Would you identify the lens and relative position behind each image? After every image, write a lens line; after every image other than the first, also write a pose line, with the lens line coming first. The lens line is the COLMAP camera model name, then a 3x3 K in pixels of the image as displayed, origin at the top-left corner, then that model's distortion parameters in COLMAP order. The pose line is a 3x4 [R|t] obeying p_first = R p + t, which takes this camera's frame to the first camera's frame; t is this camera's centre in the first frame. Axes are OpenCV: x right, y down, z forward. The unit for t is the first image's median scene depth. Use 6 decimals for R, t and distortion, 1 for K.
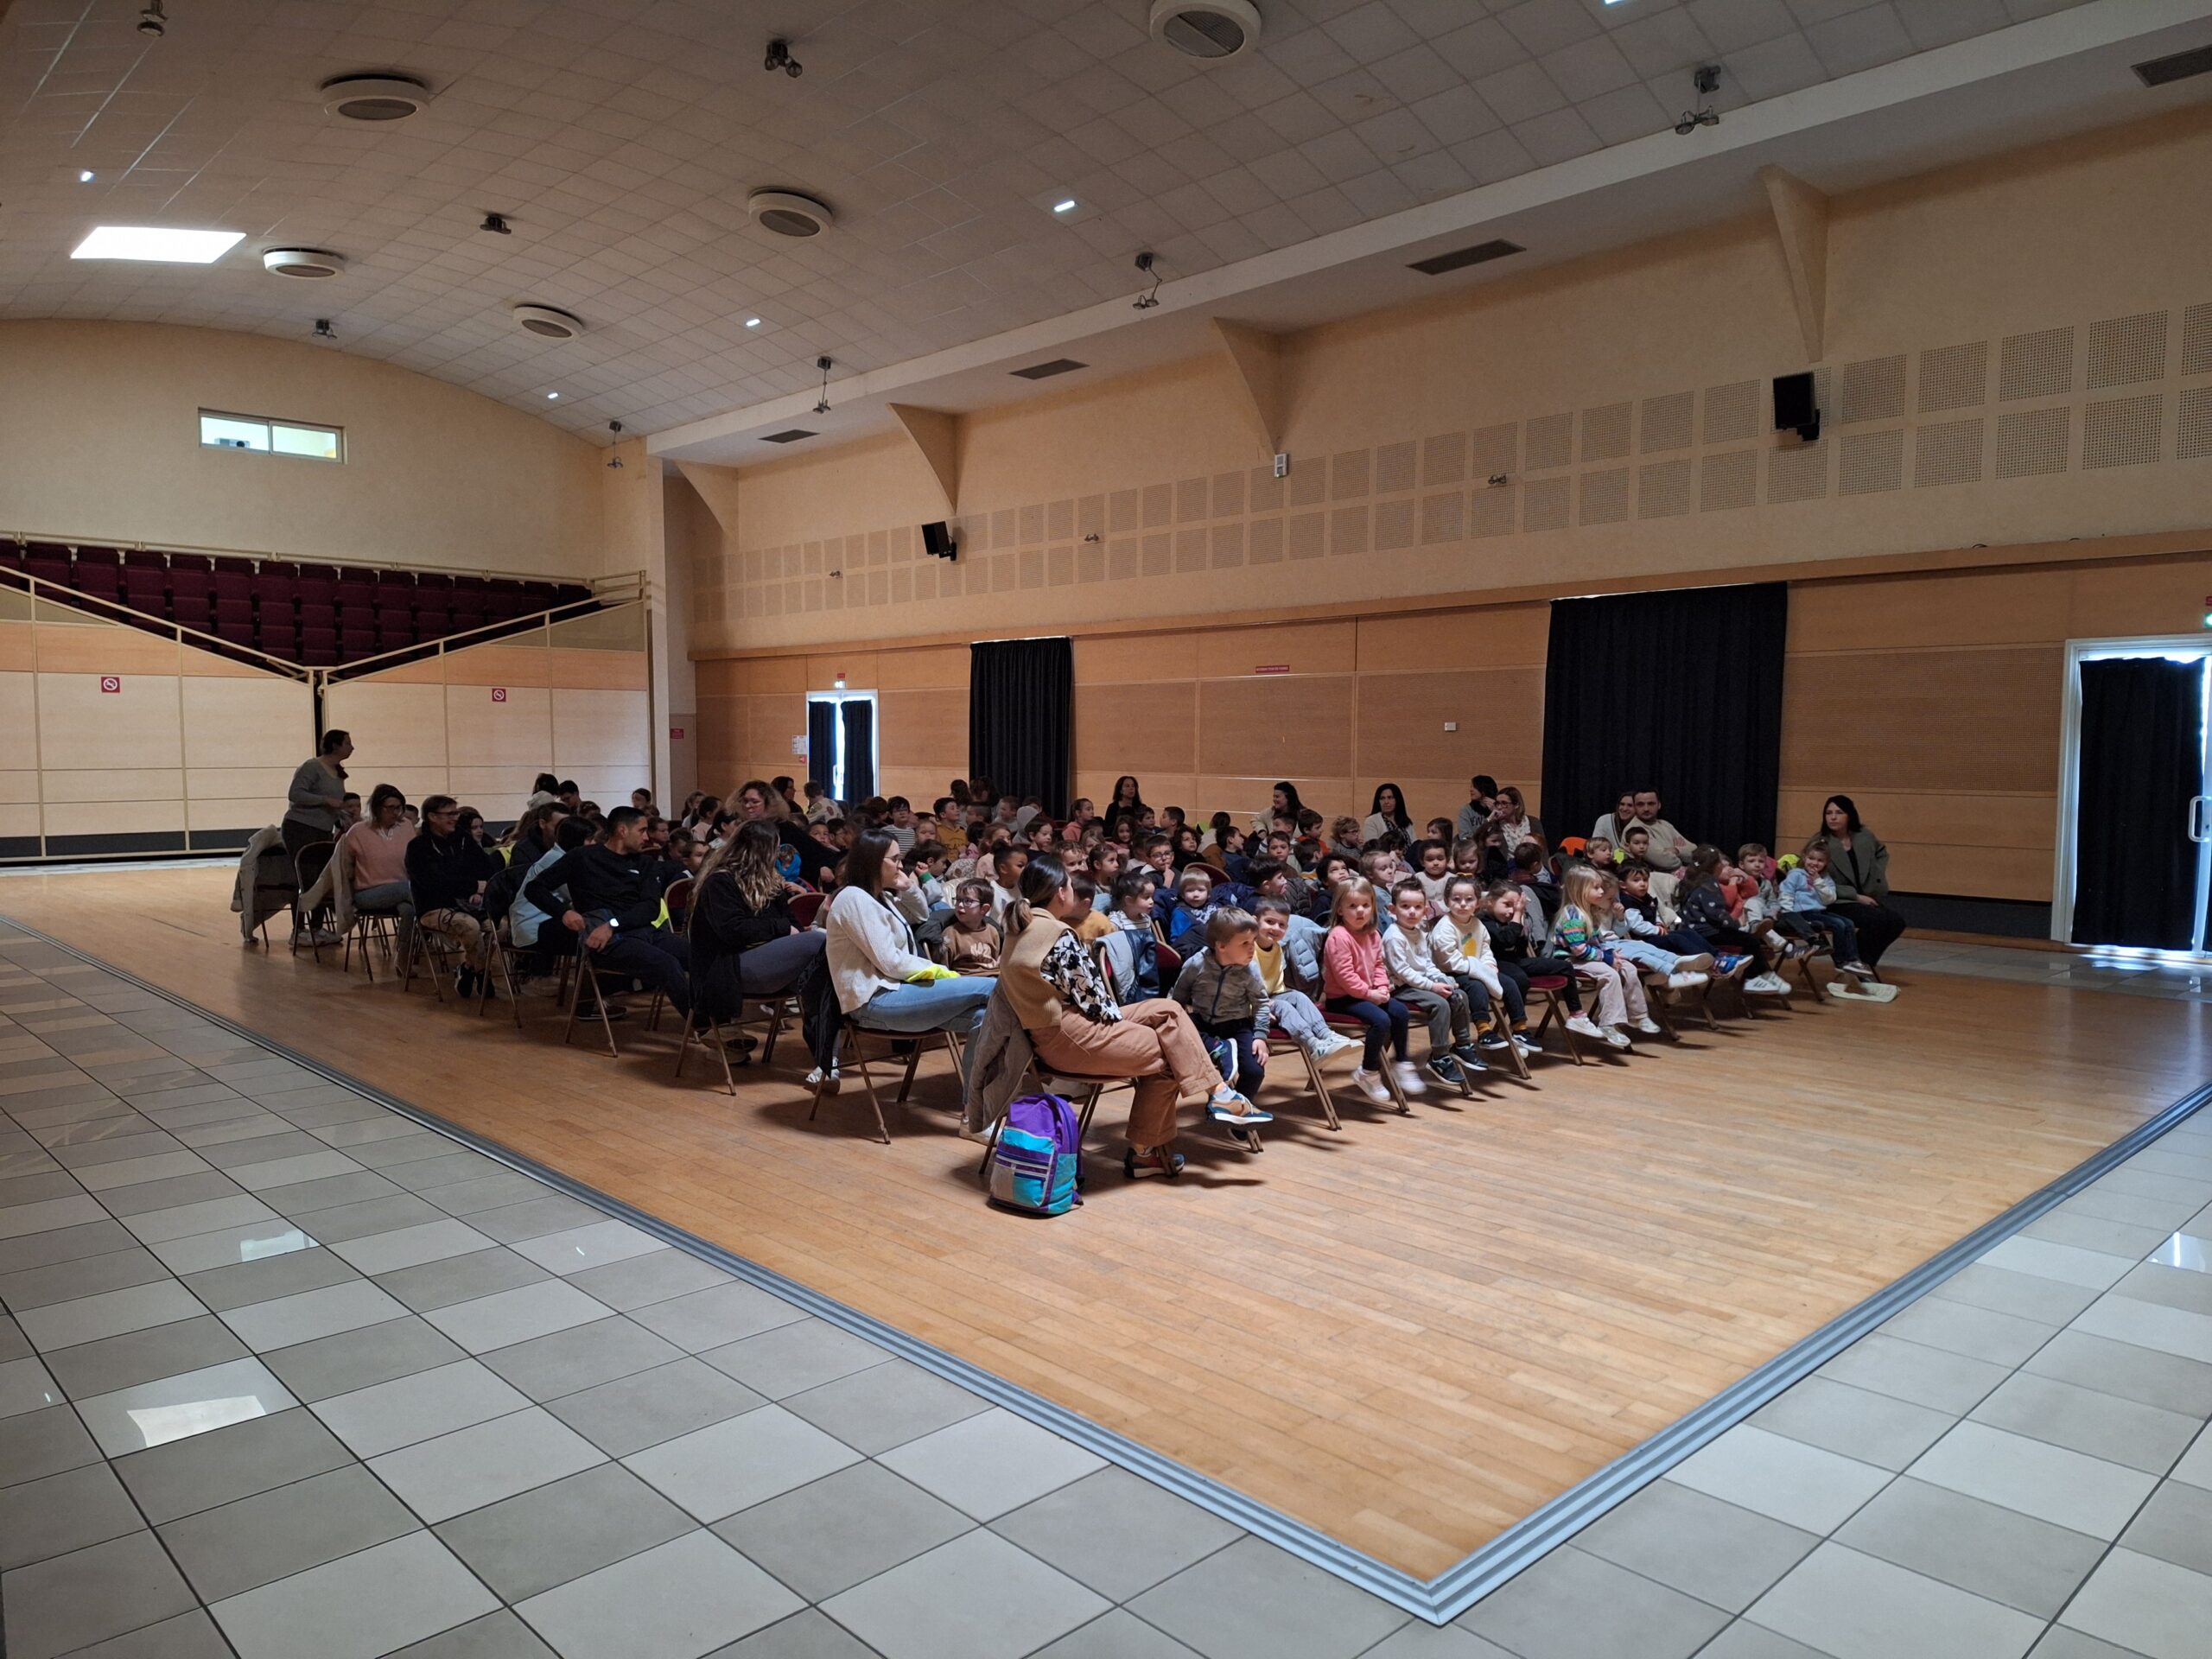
lens RADIAL K [[1514.8, 0, 1093.9], [0, 1514.8, 829.9], [0, 0, 1]] dist [0.002740, 0.002059]
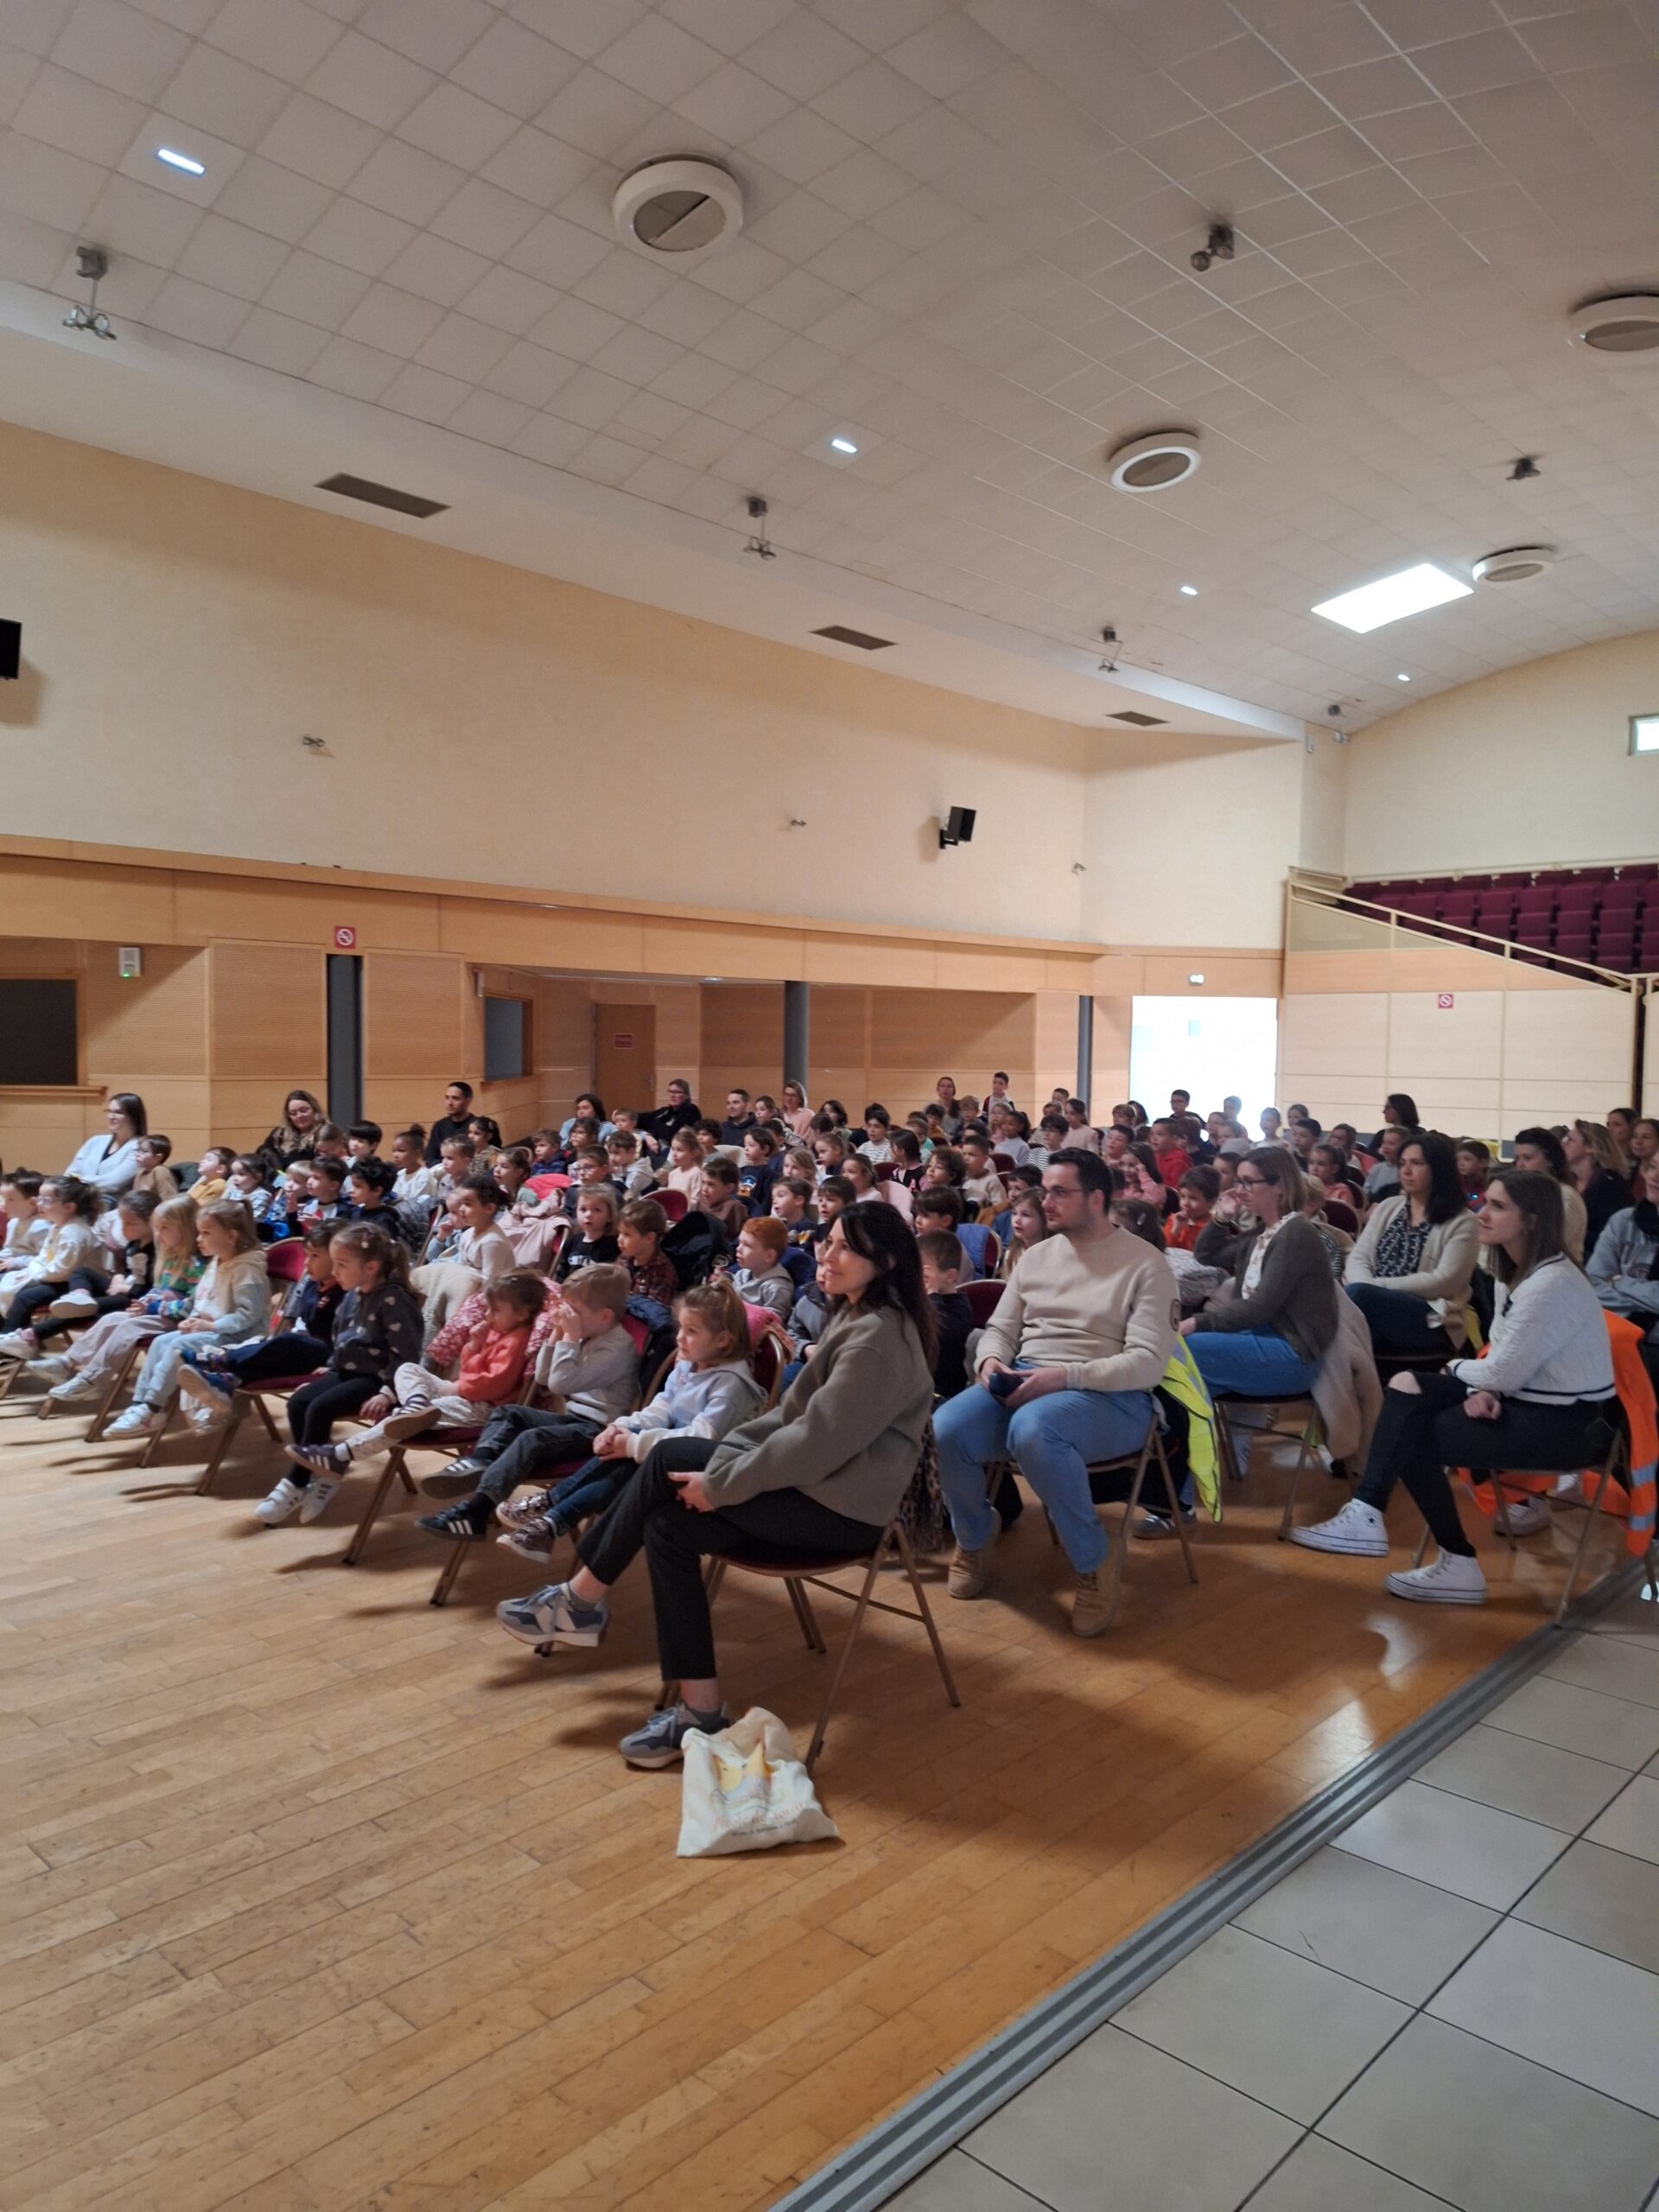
lens RADIAL K [[1514.8, 0, 816.0], [0, 1514.8, 1111.5], [0, 0, 1]] dist [0.002740, 0.002059]
pose [[0.031135, 0.036210, -0.998859, 0.422552], [-0.075974, 0.996538, 0.033758, -0.017939], [0.996624, 0.074836, 0.033778, 0.498966]]
